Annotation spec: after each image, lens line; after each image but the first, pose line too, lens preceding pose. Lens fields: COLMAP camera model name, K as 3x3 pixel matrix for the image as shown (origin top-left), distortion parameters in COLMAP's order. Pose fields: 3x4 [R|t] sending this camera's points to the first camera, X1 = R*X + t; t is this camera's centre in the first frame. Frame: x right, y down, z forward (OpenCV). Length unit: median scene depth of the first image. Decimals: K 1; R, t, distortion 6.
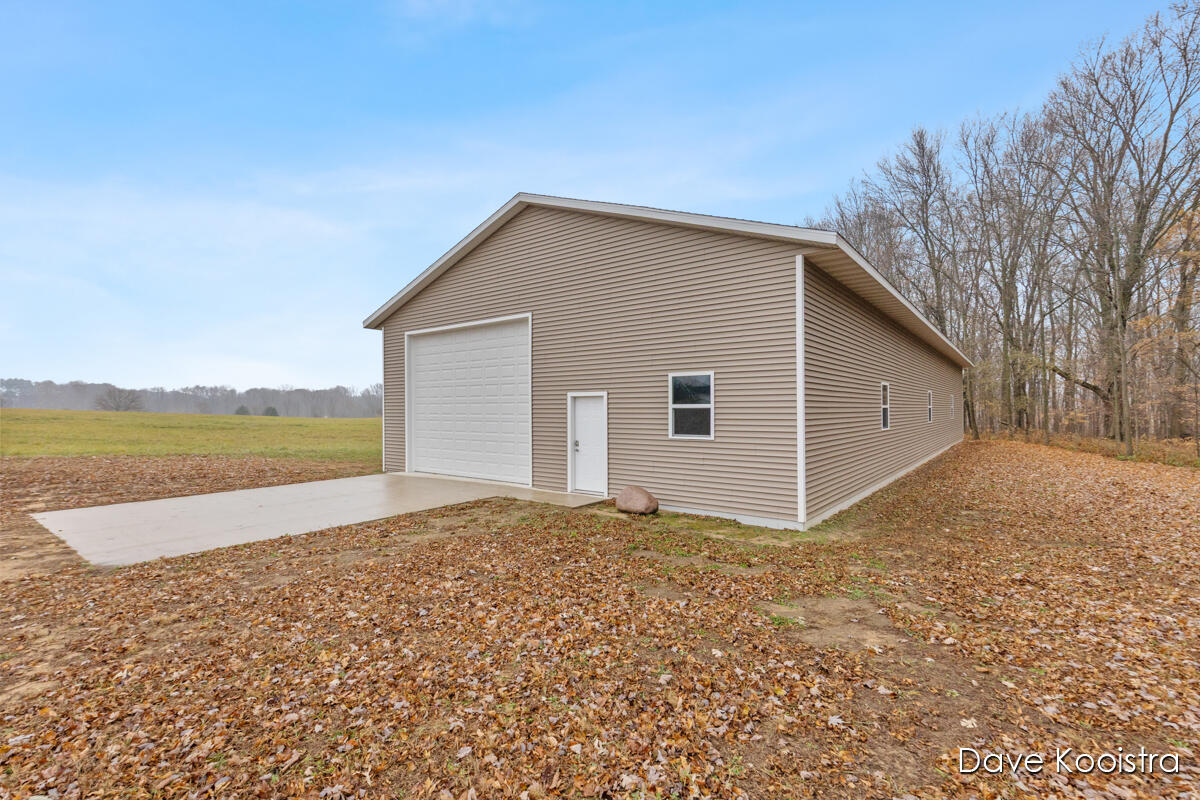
lens RADIAL K [[547.1, 0, 600.9], [0, 547.1, 400.7], [0, 0, 1]] dist [0.006942, 0.000050]
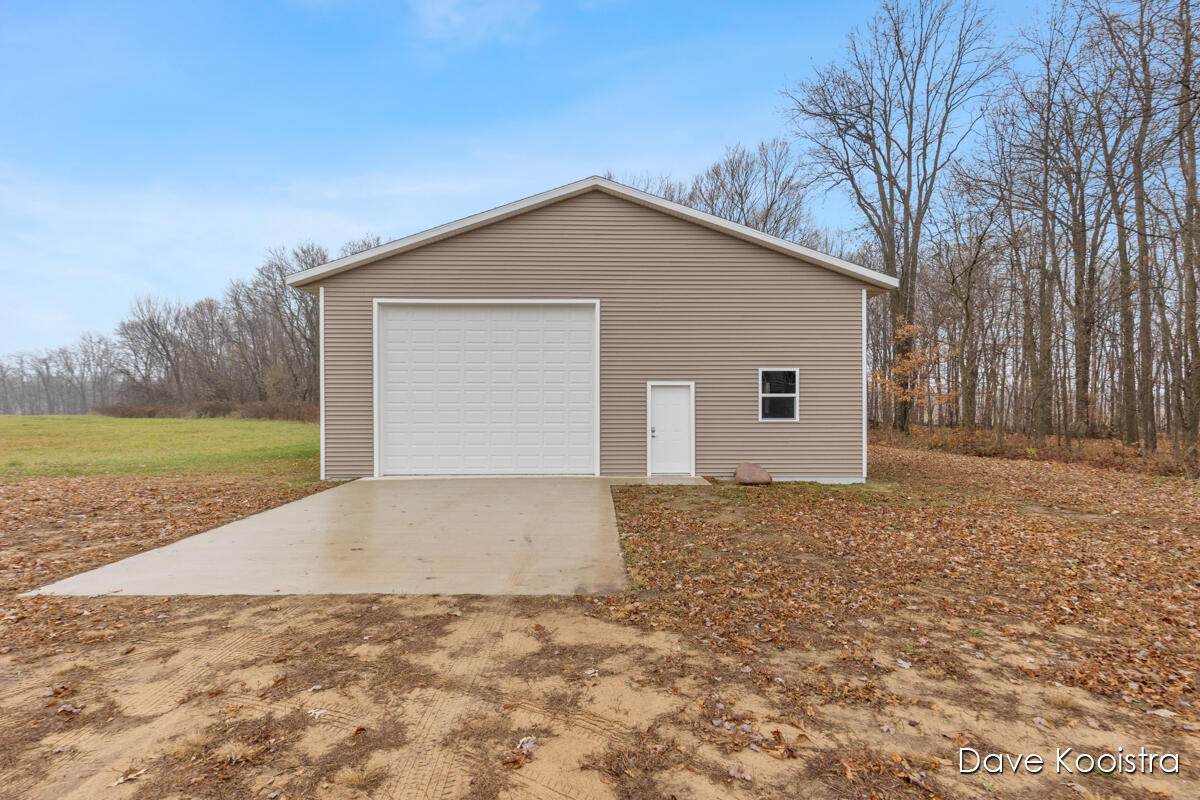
lens RADIAL K [[547.1, 0, 610.4], [0, 547.1, 403.2], [0, 0, 1]] dist [0.006942, 0.000050]
pose [[0.776244, 0.004402, 0.630417, -0.782940], [-0.011300, 0.999912, 0.006933, 0.020320], [-0.630331, -0.012505, 0.776226, 0.234670]]
